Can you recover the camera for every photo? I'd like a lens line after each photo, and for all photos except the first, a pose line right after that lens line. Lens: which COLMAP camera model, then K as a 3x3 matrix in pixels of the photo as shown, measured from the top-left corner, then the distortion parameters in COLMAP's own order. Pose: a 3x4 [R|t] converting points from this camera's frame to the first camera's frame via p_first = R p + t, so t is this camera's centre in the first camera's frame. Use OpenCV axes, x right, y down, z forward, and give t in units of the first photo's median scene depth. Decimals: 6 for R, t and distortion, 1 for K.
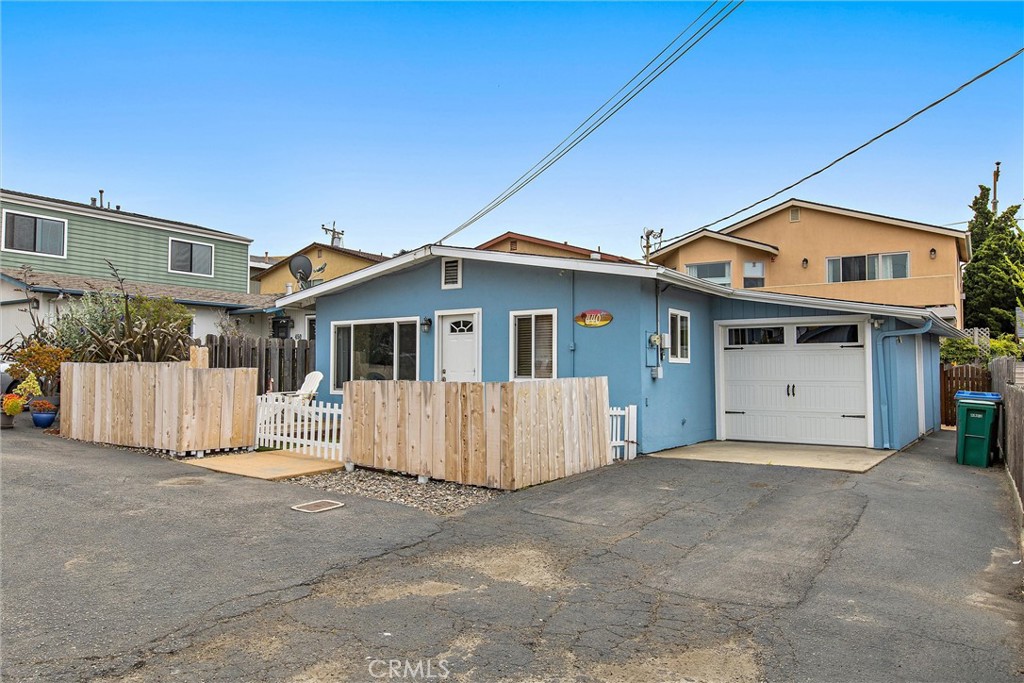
lens RADIAL K [[730.9, 0, 512.0], [0, 730.9, 341.5], [0, 0, 1]] dist [0.001523, -0.000318]
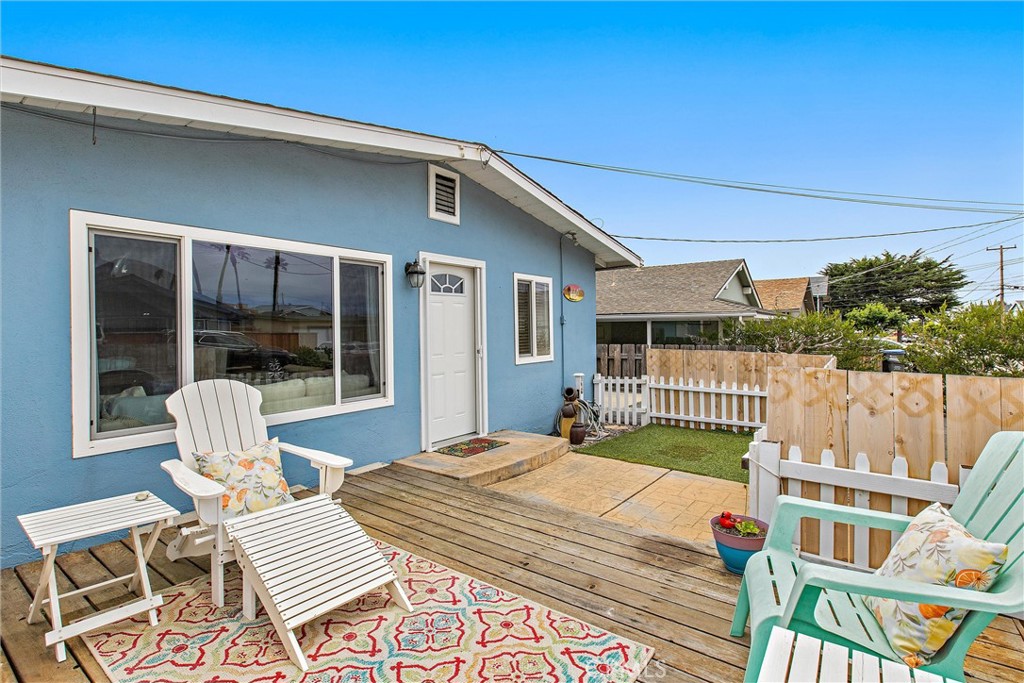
lens RADIAL K [[489.0, 0, 512.4], [0, 489.0, 330.1], [0, 0, 1]] dist [-0.003395, -0.000448]
pose [[0.034880, -0.005073, 0.999379, -0.529392], [-0.030805, 0.999506, 0.006149, 0.016968], [-0.998917, -0.031000, 0.034706, 0.985743]]
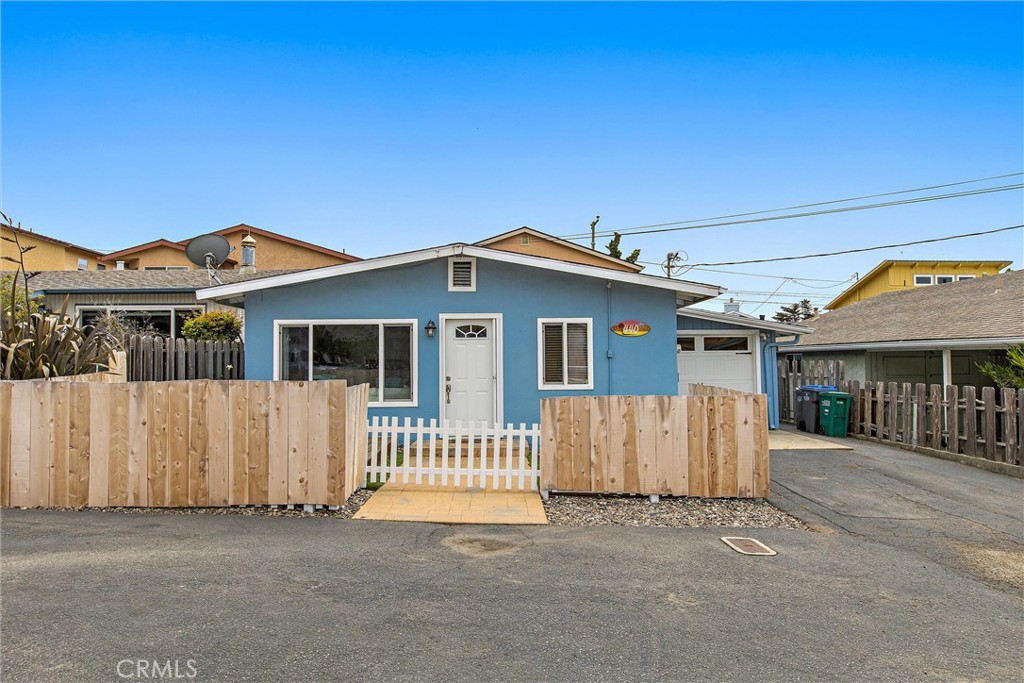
lens RADIAL K [[632.9, 0, 512.0], [0, 632.9, 341.5], [0, 0, 1]] dist [-0.004848, -0.000768]
pose [[0.807441, 0.011357, 0.589839, -0.546991], [-0.016272, 0.999863, 0.003023, -0.011410], [-0.589724, -0.012039, 0.807515, 0.318325]]
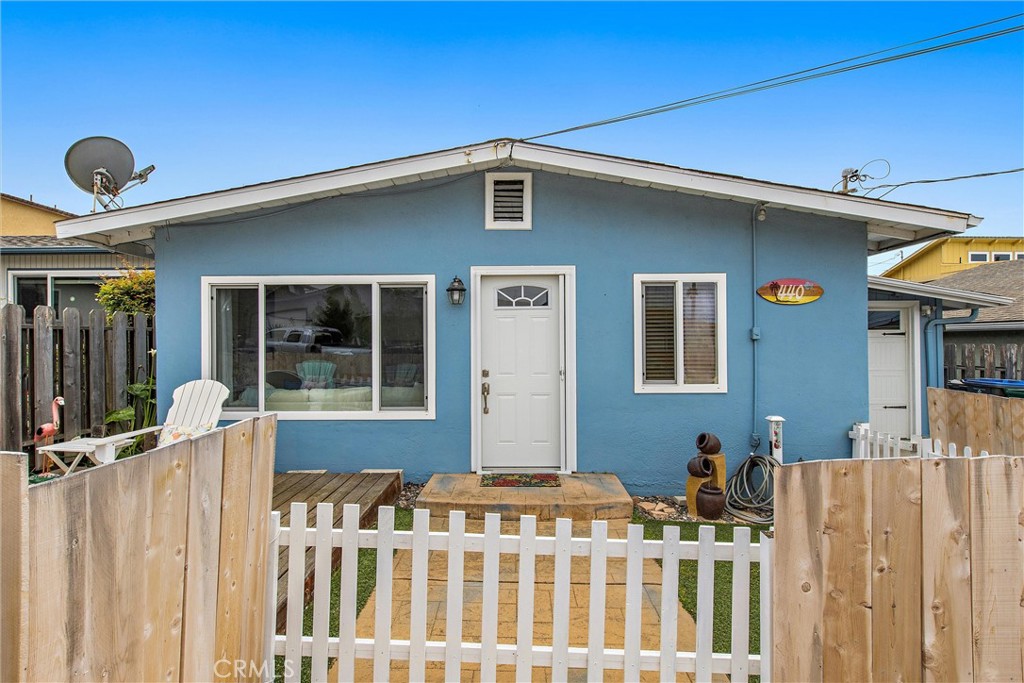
lens RADIAL K [[546.7, 0, 512.0], [0, 546.7, 341.5], [0, 0, 1]] dist [0.000628, 0.000179]
pose [[0.828707, -0.005247, 0.559658, -0.341178], [-0.018166, 0.999177, 0.036266, -0.000069], [-0.559388, -0.040221, 0.827930, 0.682487]]
